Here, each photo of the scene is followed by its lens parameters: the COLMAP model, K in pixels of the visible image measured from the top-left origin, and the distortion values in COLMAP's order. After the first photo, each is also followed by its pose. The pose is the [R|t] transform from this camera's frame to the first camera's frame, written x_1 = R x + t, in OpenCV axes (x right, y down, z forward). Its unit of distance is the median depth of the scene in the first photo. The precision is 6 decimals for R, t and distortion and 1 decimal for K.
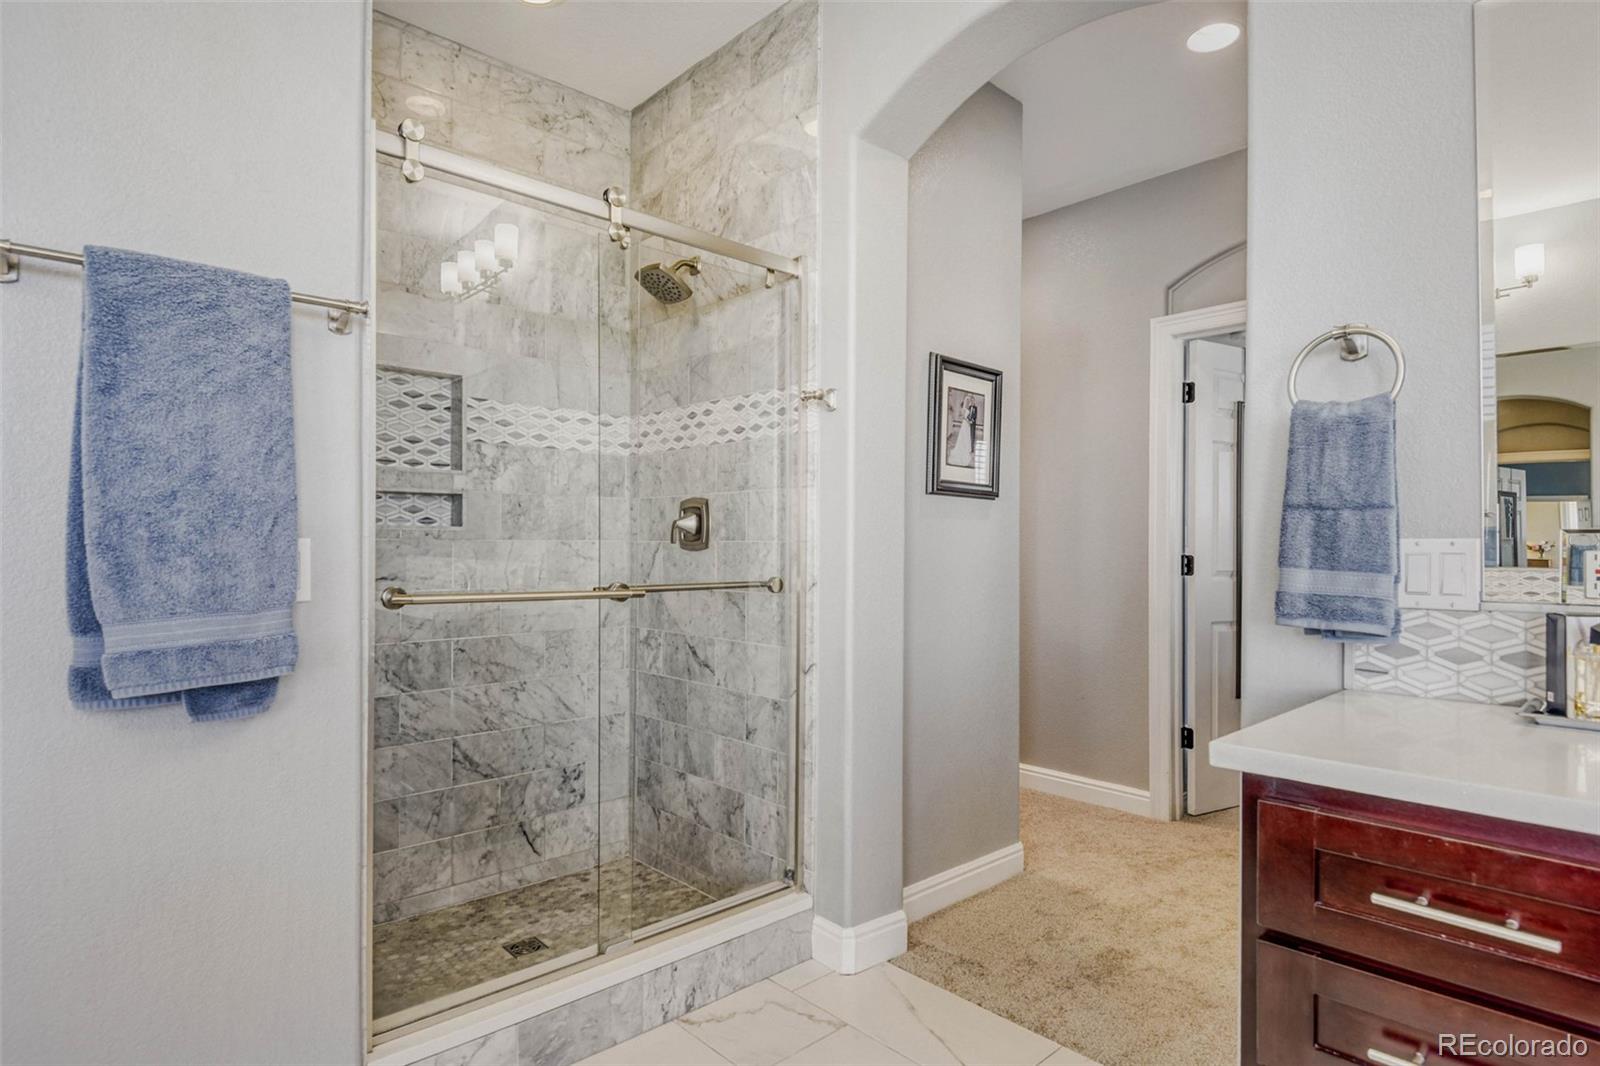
lens RADIAL K [[856.1, 0, 799.9], [0, 856.1, 538.8], [0, 0, 1]] dist [-0.000338, -0.000046]
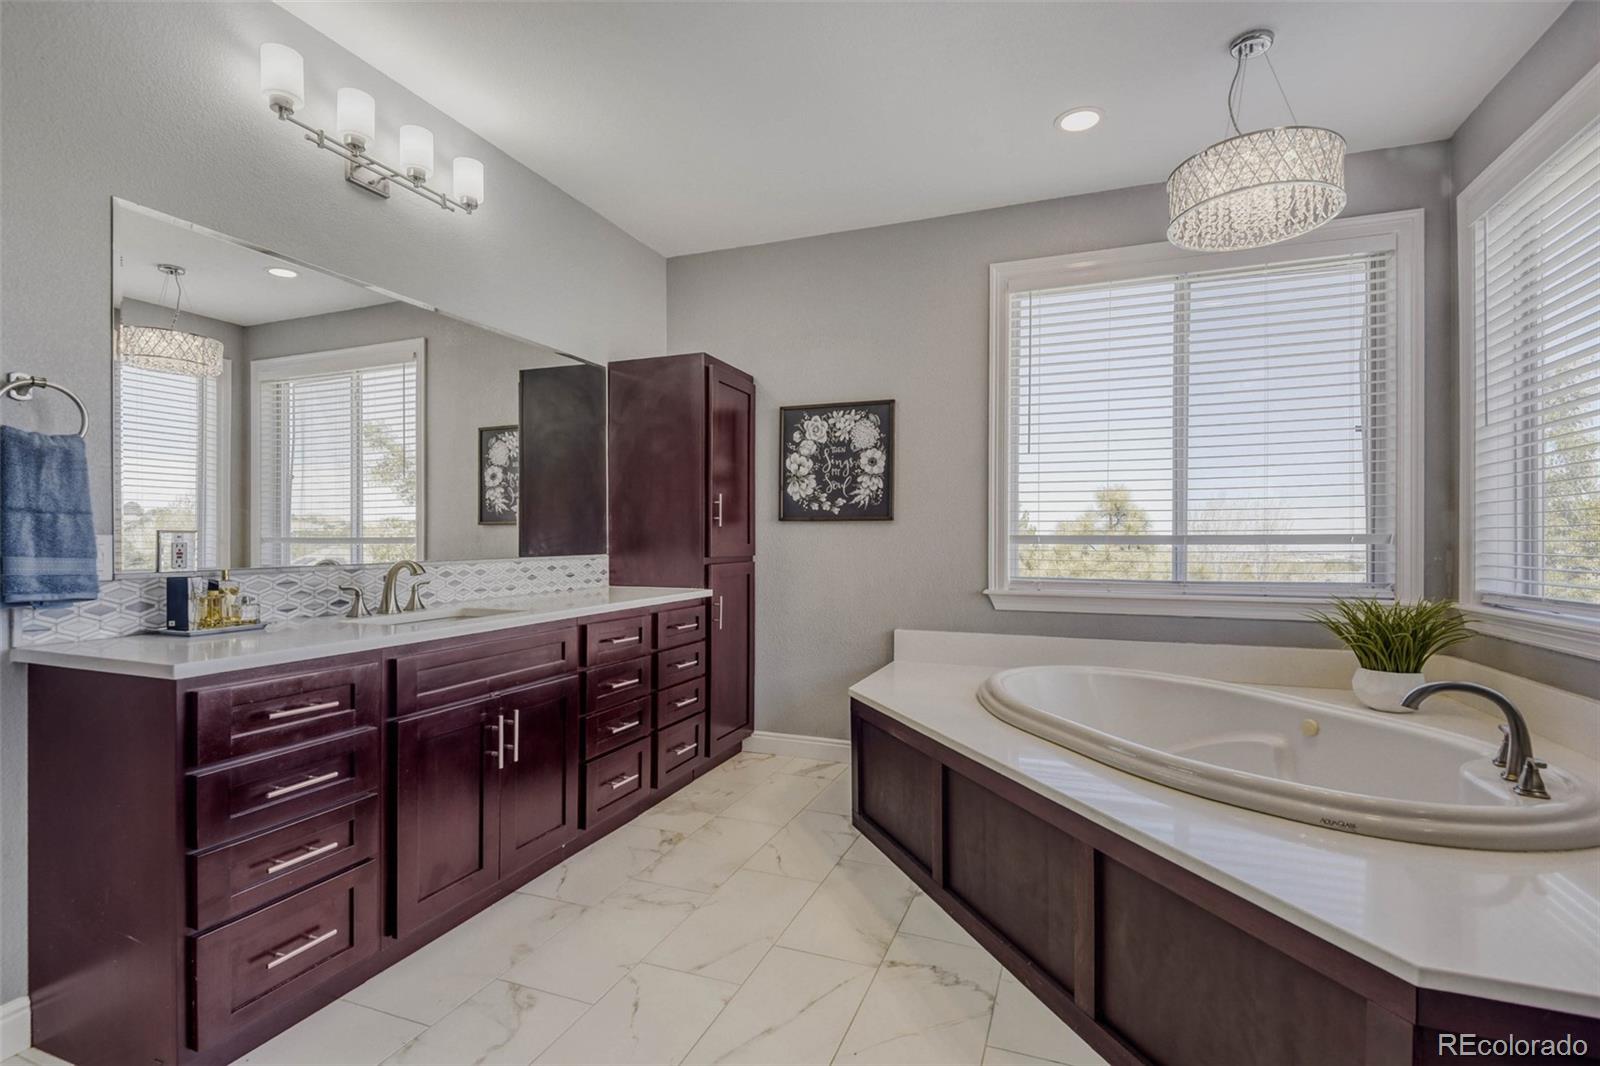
lens RADIAL K [[737.3, 0, 799.2], [0, 737.3, 537.6], [0, 0, 1]] dist [0.003103, -0.002016]
pose [[-0.430784, -0.002109, 0.902452, -0.969941], [-0.014339, 0.999887, -0.004508, -0.006899], [-0.902341, -0.014882, -0.430766, 0.425983]]
